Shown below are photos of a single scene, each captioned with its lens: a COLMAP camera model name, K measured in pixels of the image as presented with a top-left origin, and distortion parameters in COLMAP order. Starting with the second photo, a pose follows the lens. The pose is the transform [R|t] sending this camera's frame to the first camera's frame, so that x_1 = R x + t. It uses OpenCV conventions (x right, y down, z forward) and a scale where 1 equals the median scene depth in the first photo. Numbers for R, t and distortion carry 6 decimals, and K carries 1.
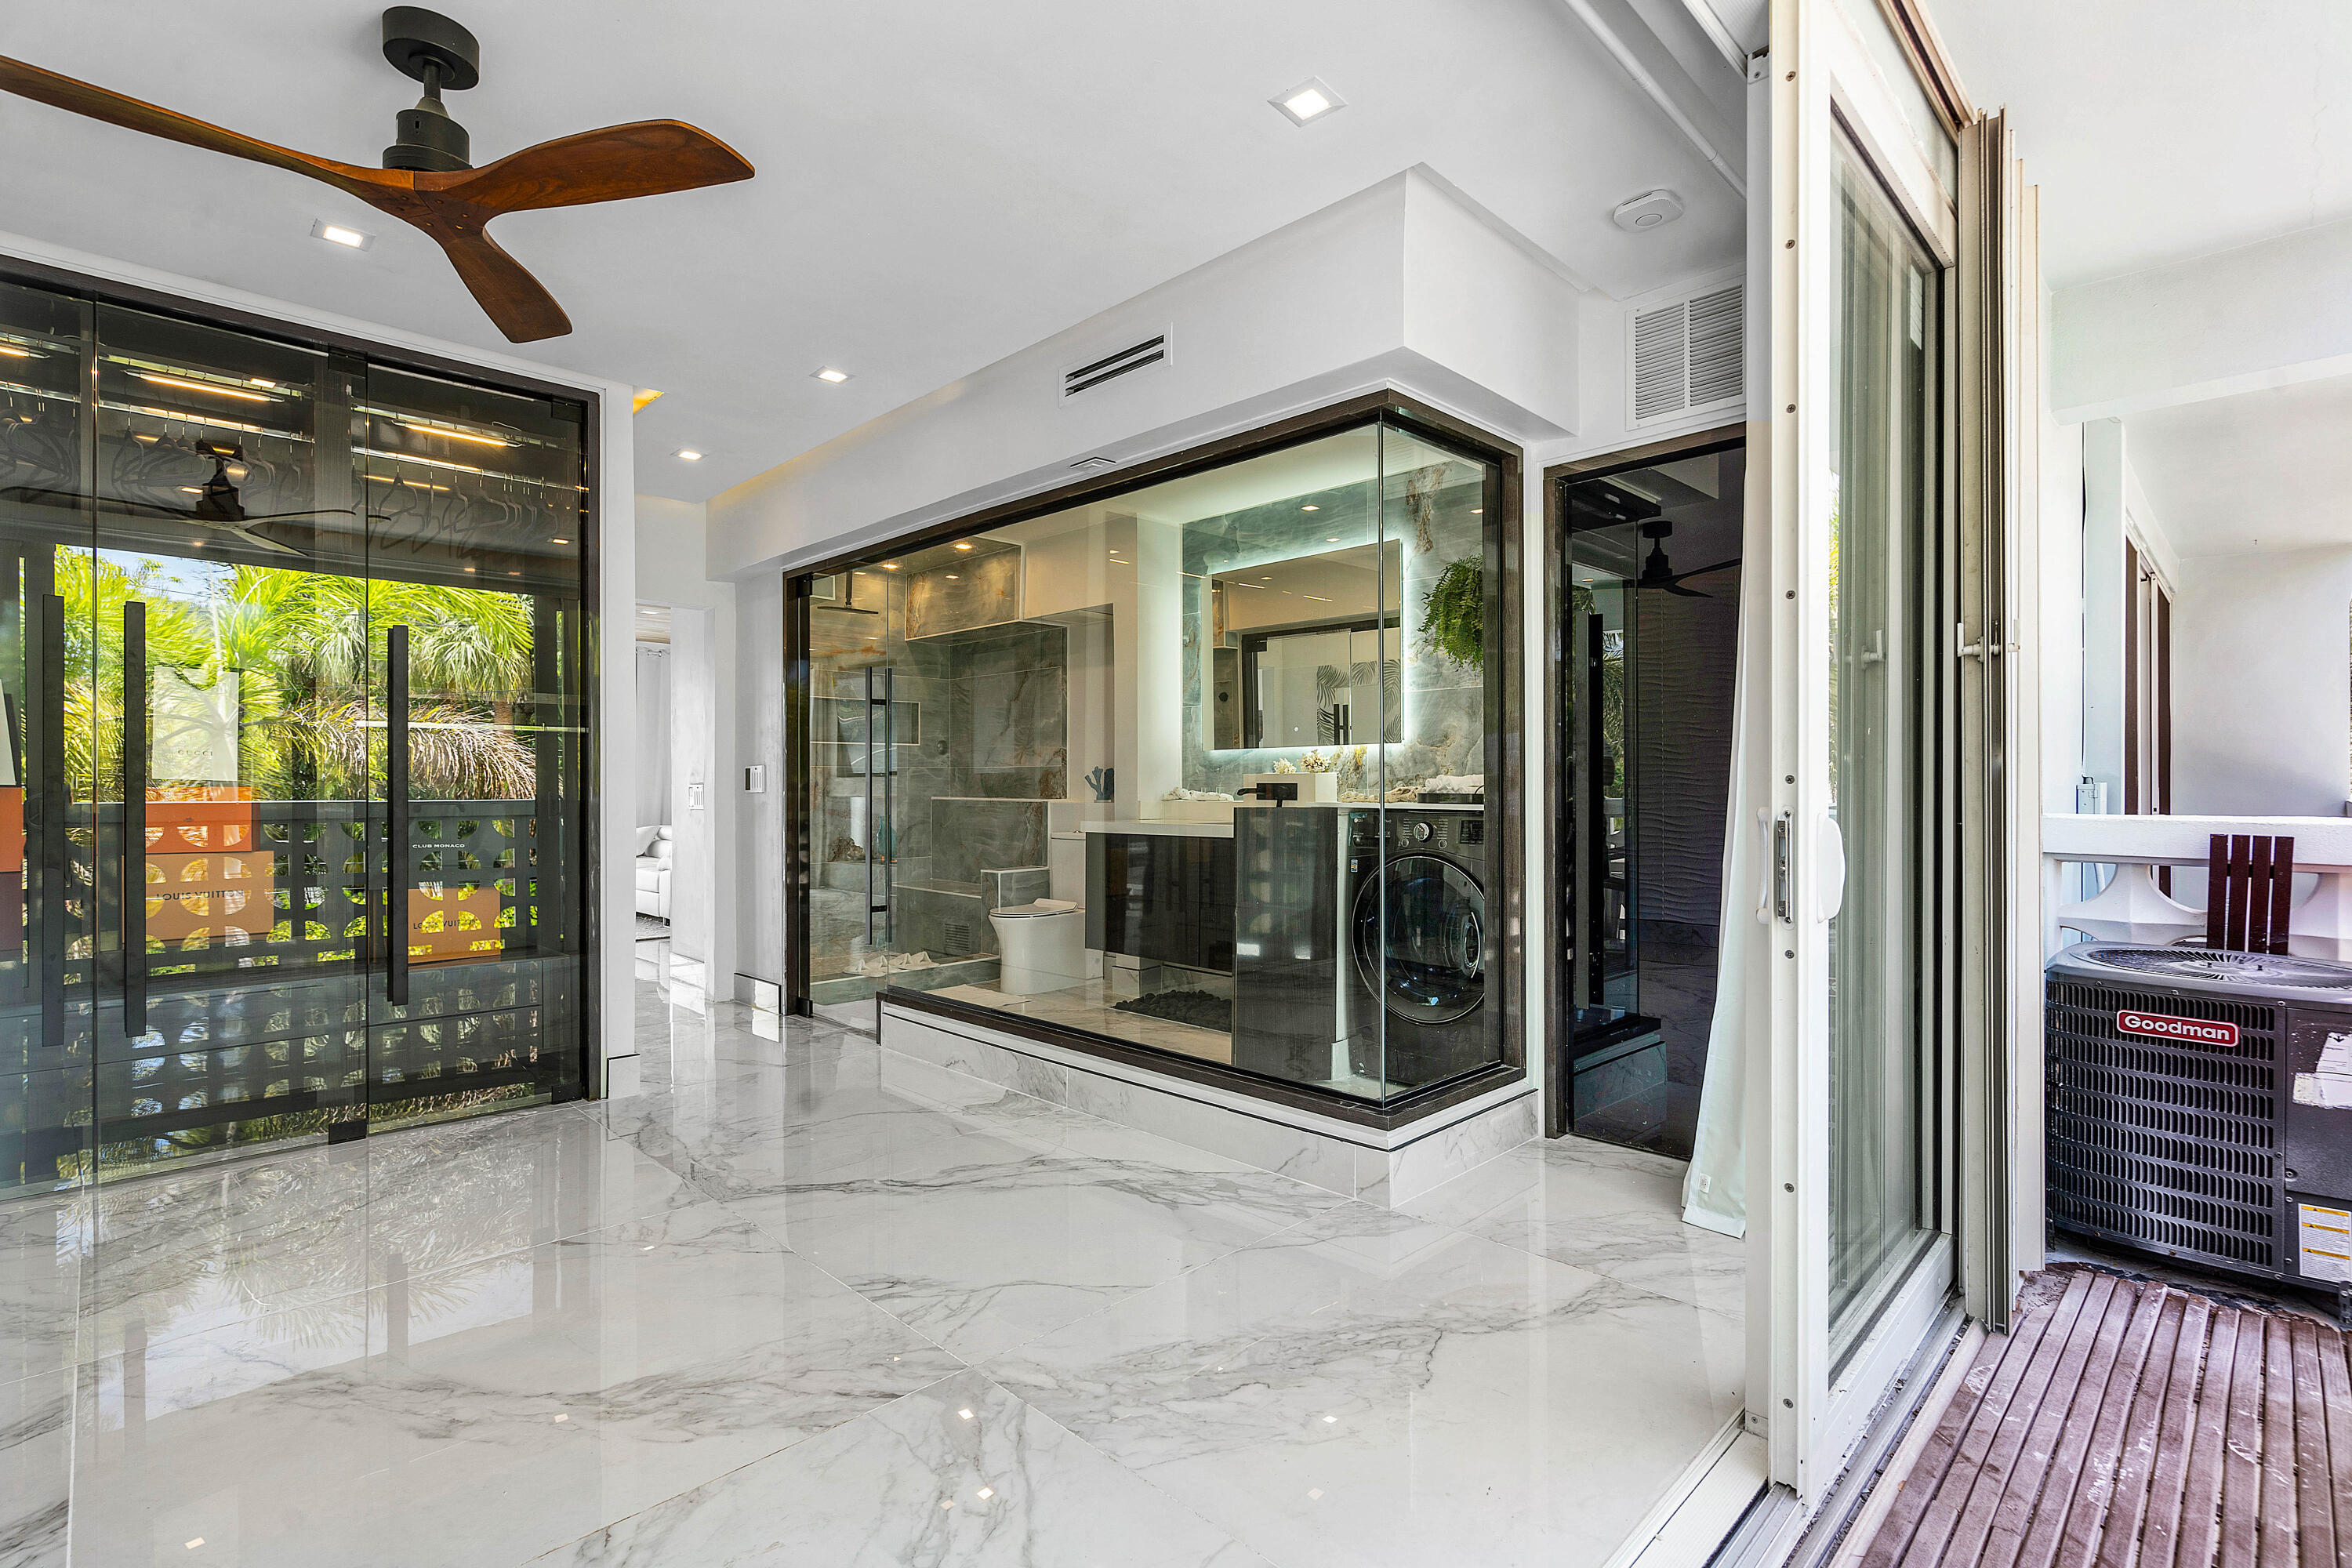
lens RADIAL K [[1104.3, 0, 1164.1], [0, 1104.3, 800.6], [0, 0, 1]] dist [-0.006288, 0.002794]
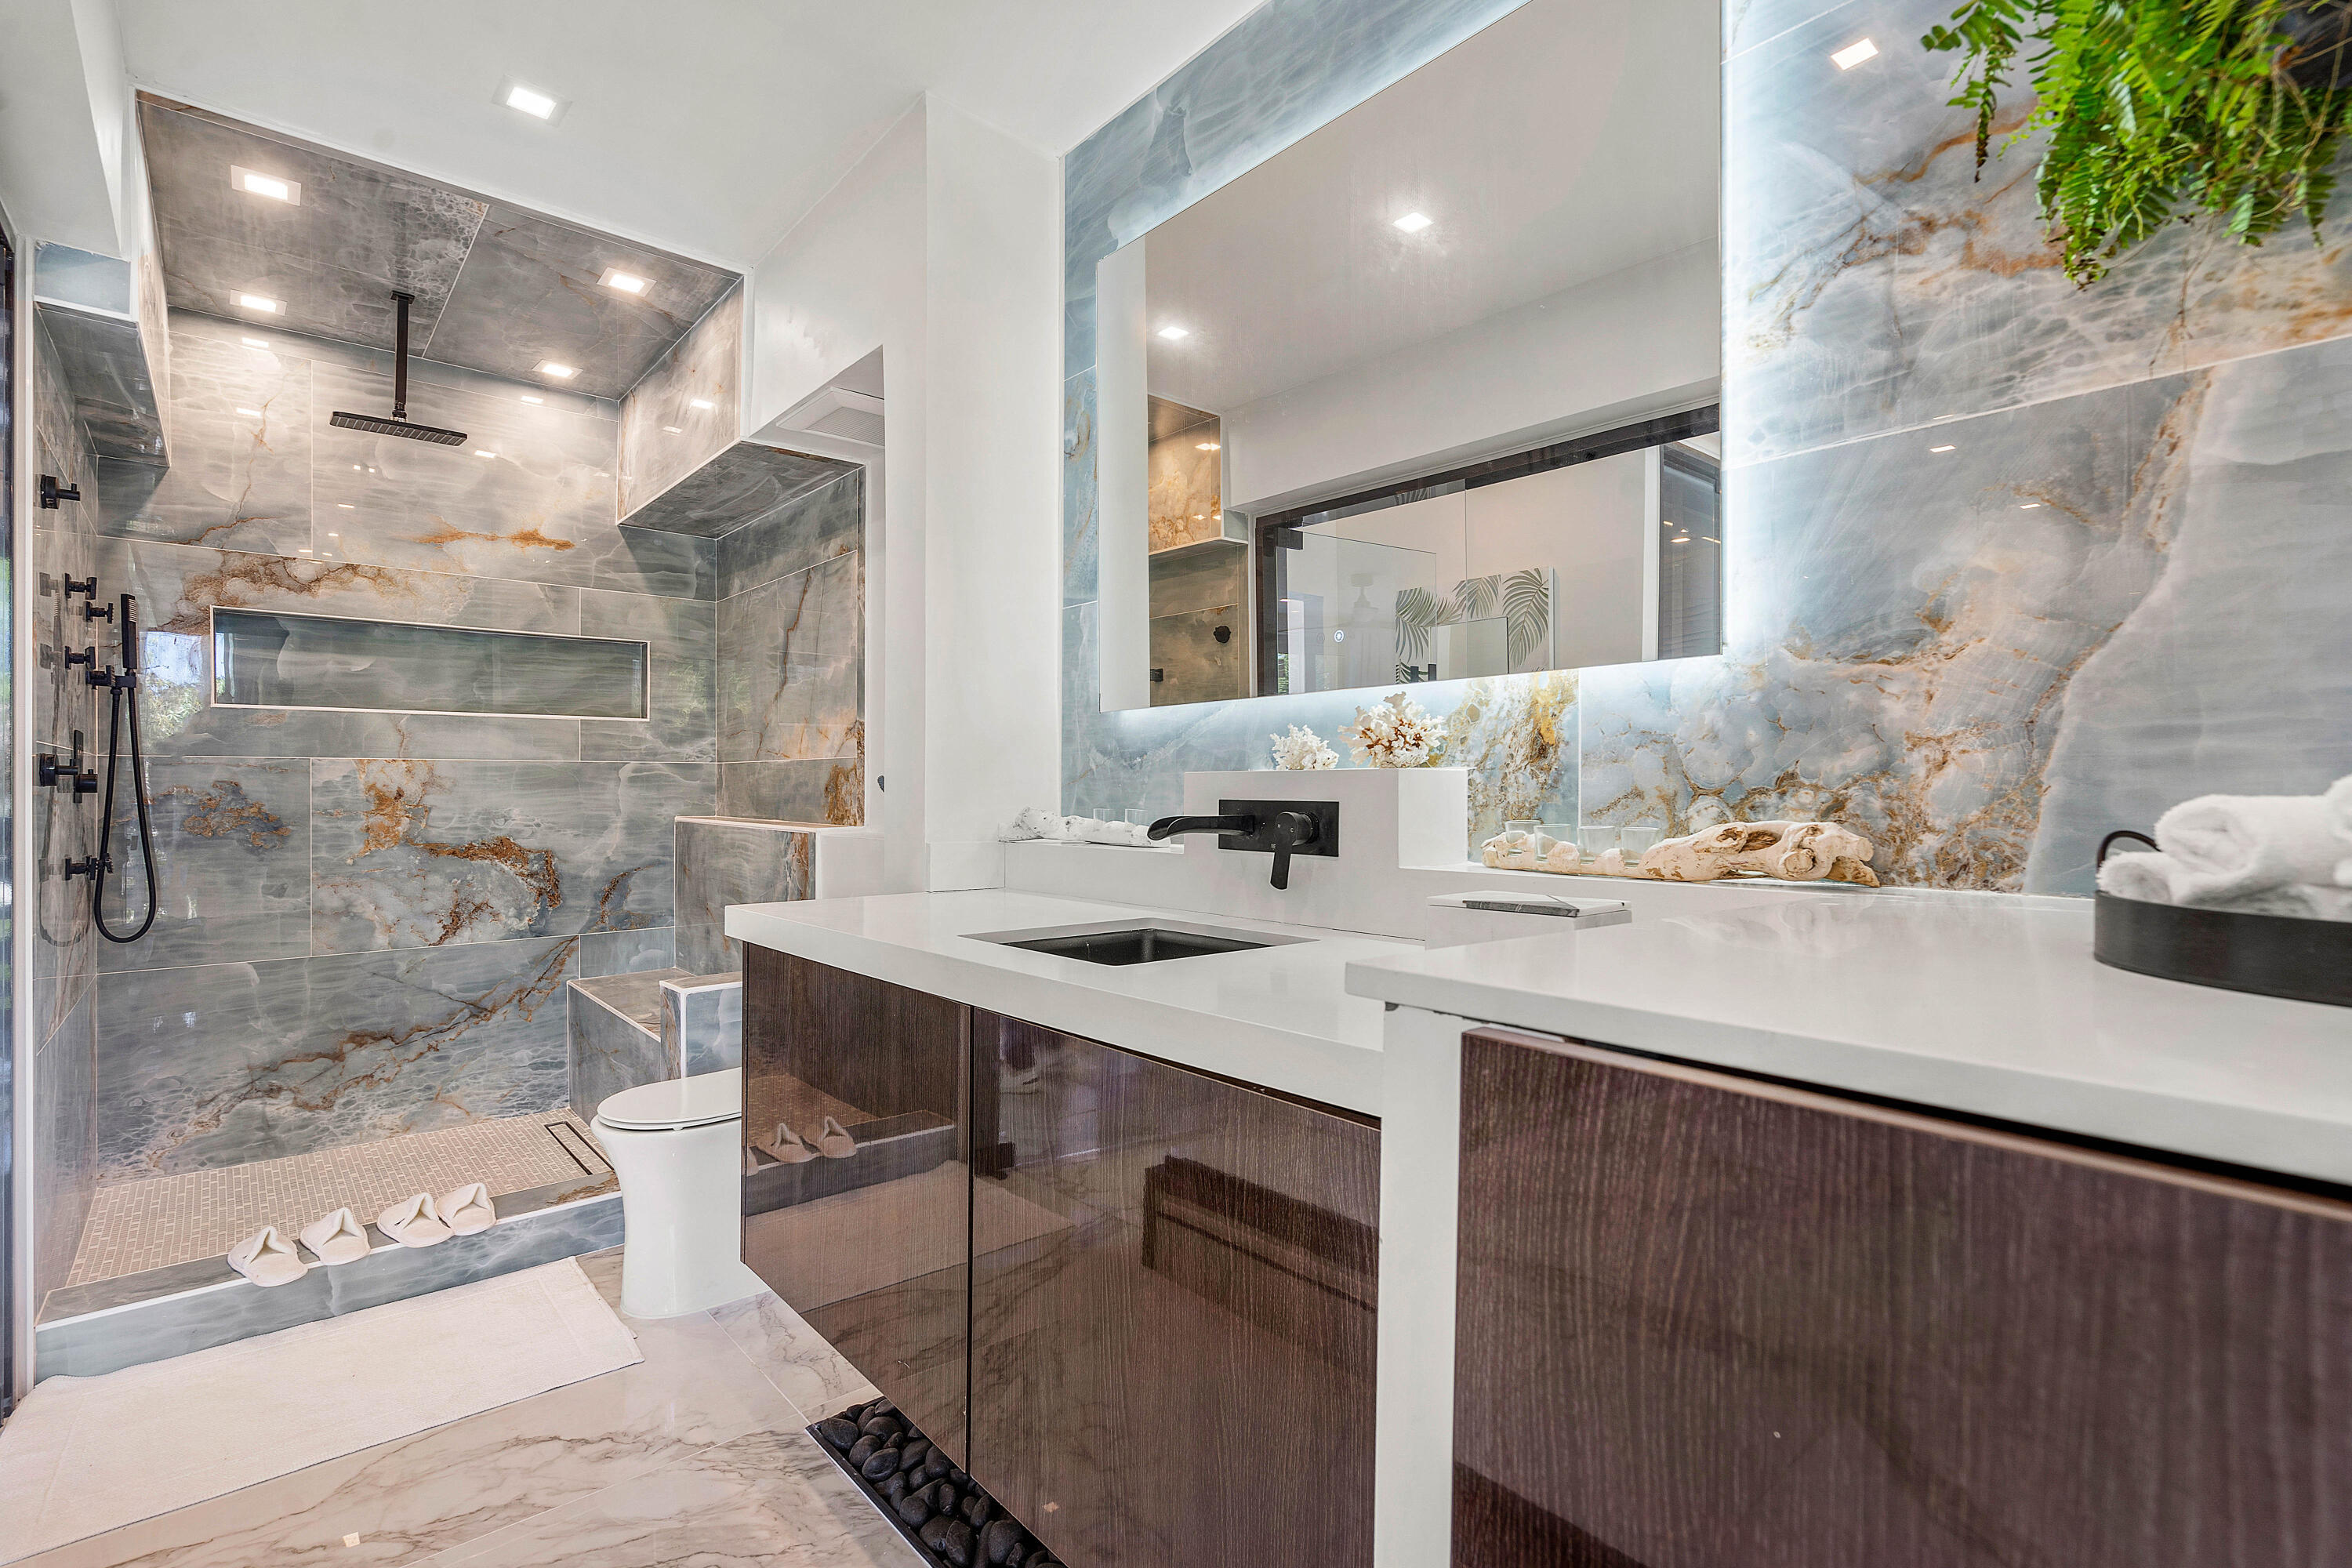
lens RADIAL K [[1104.3, 0, 1170.3], [0, 1104.3, 782.5], [0, 0, 1]] dist [-0.006288, 0.002794]
pose [[0.998250, 0.003776, -0.059019, 0.117721], [-0.005058, 0.999754, -0.021583, -0.018097], [0.058923, 0.021844, 0.998024, 0.883806]]
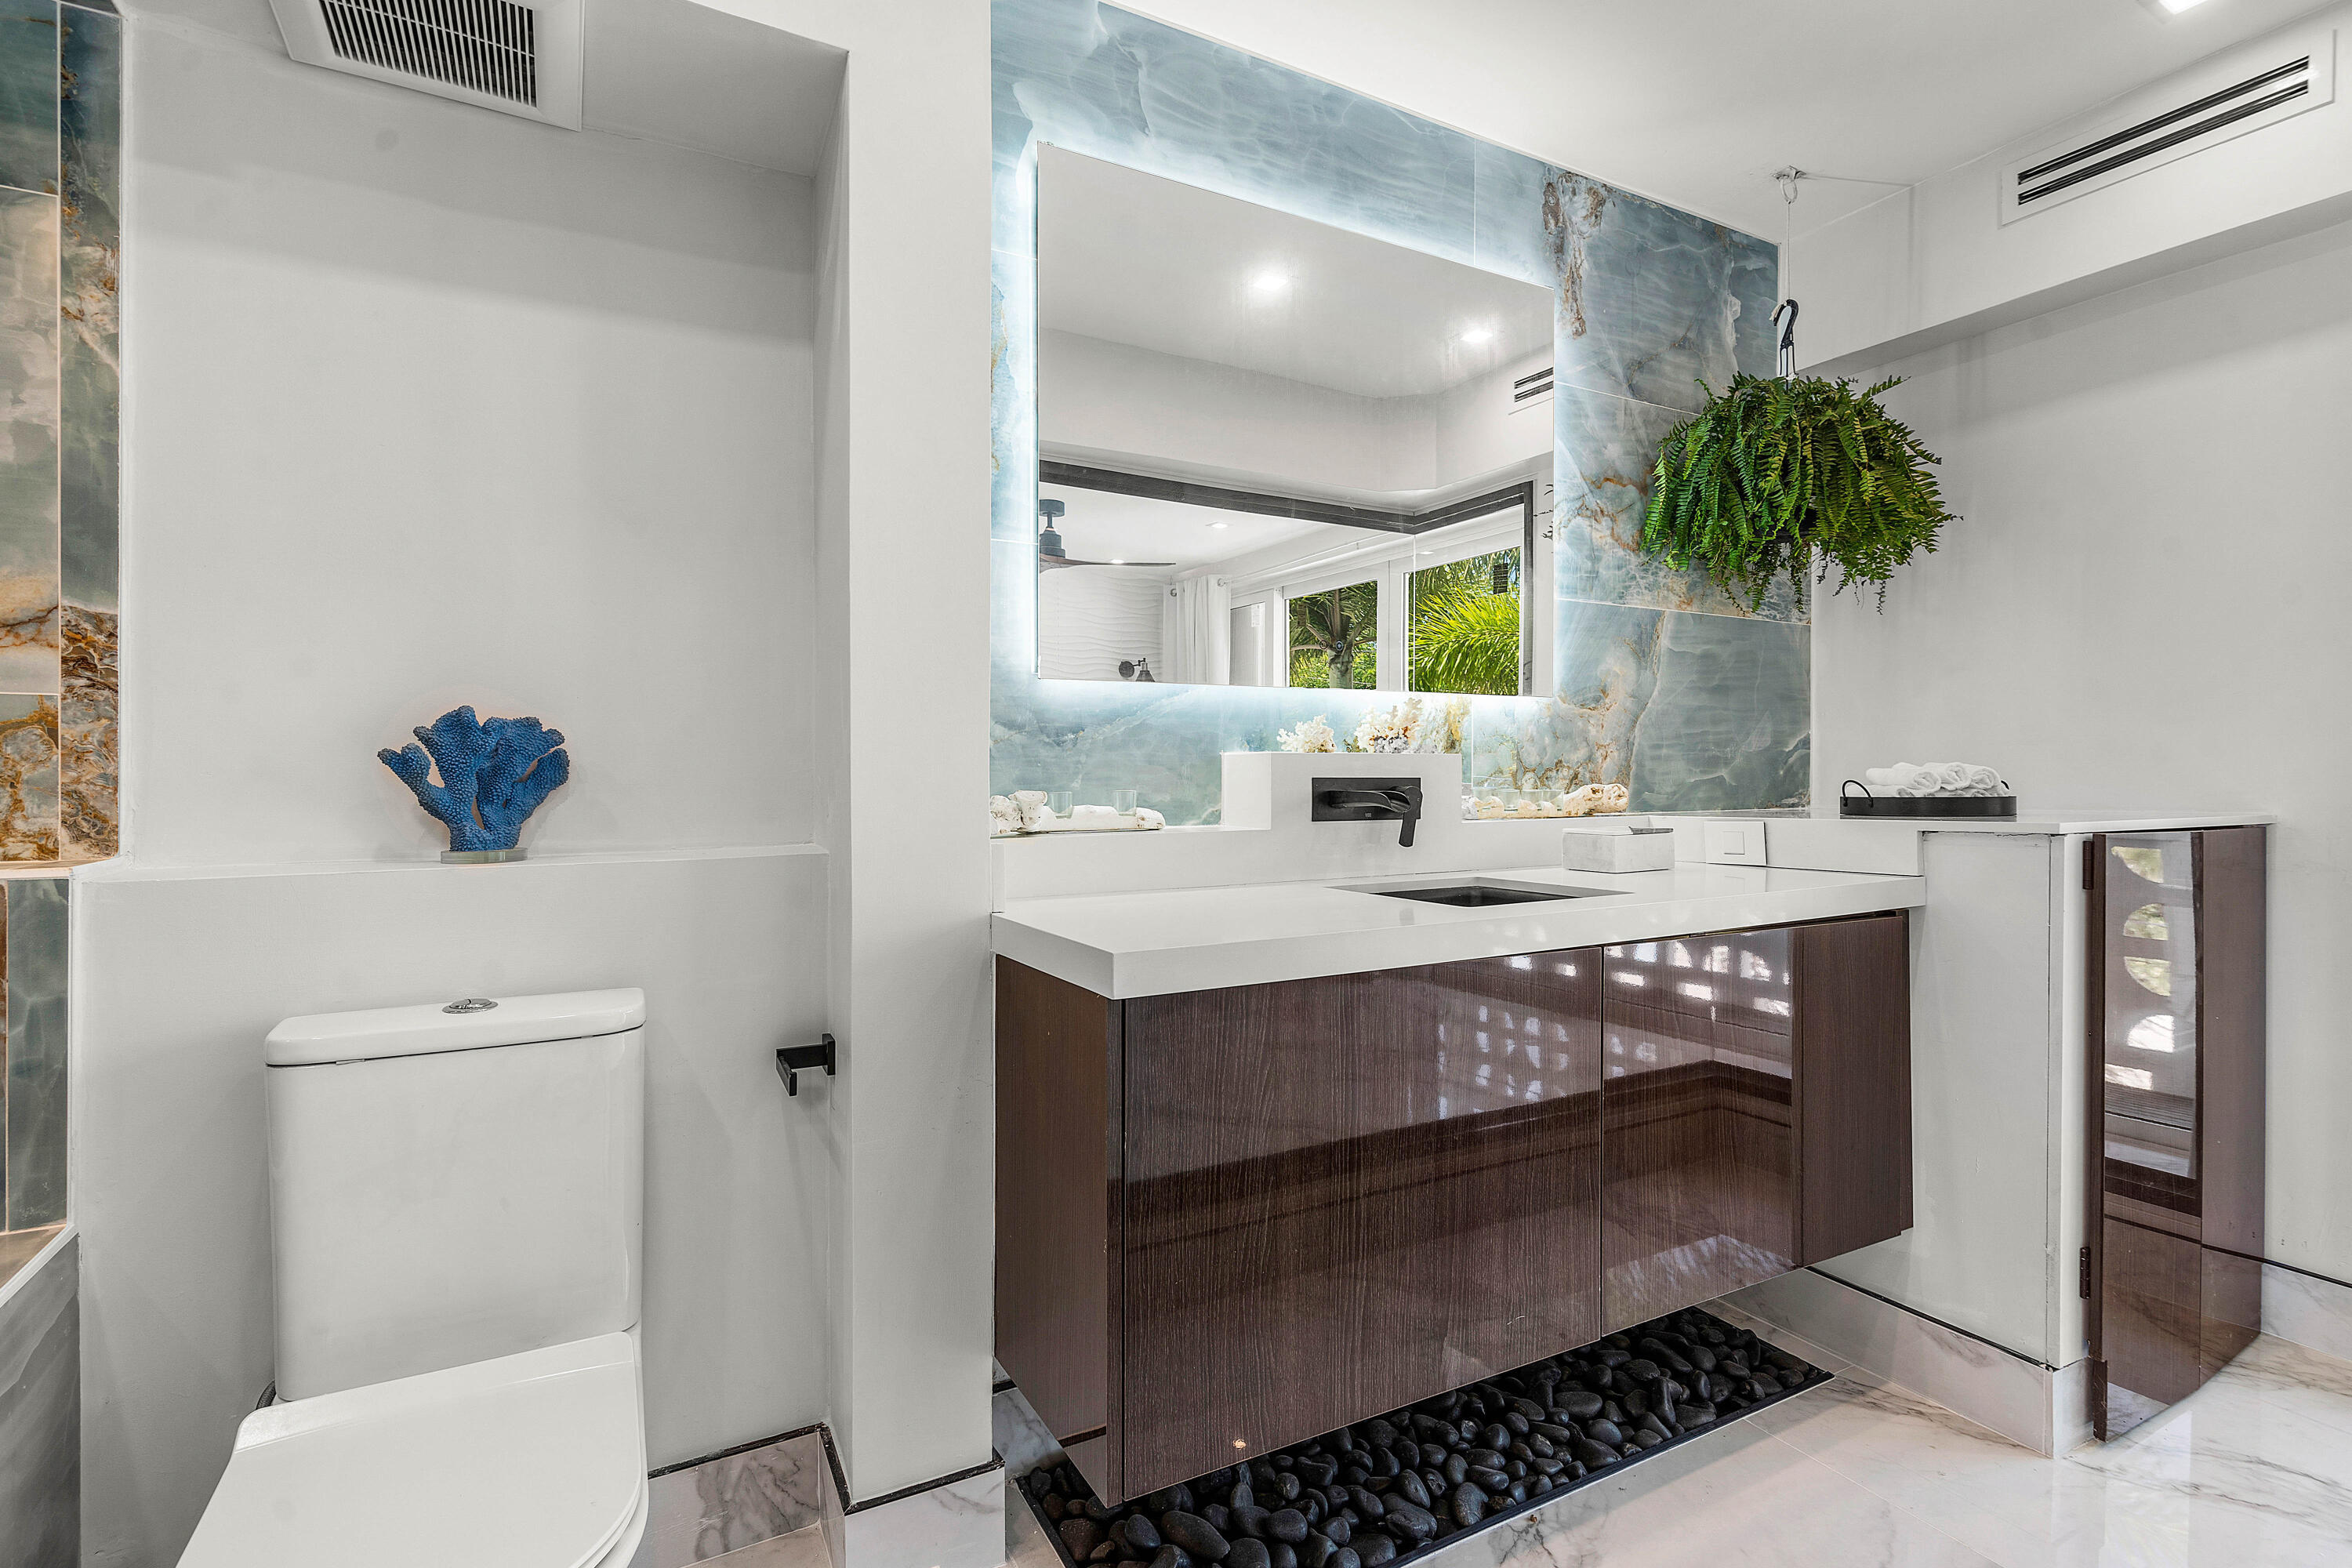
lens RADIAL K [[1104.3, 0, 1172.5], [0, 1104.3, 783.0], [0, 0, 1]] dist [-0.006288, 0.002794]
pose [[0.266859, -0.003799, 0.963728, -0.383807], [0.018923, 0.999820, -0.001299, -0.019053], [-0.963550, 0.018584, 0.266883, 1.254056]]
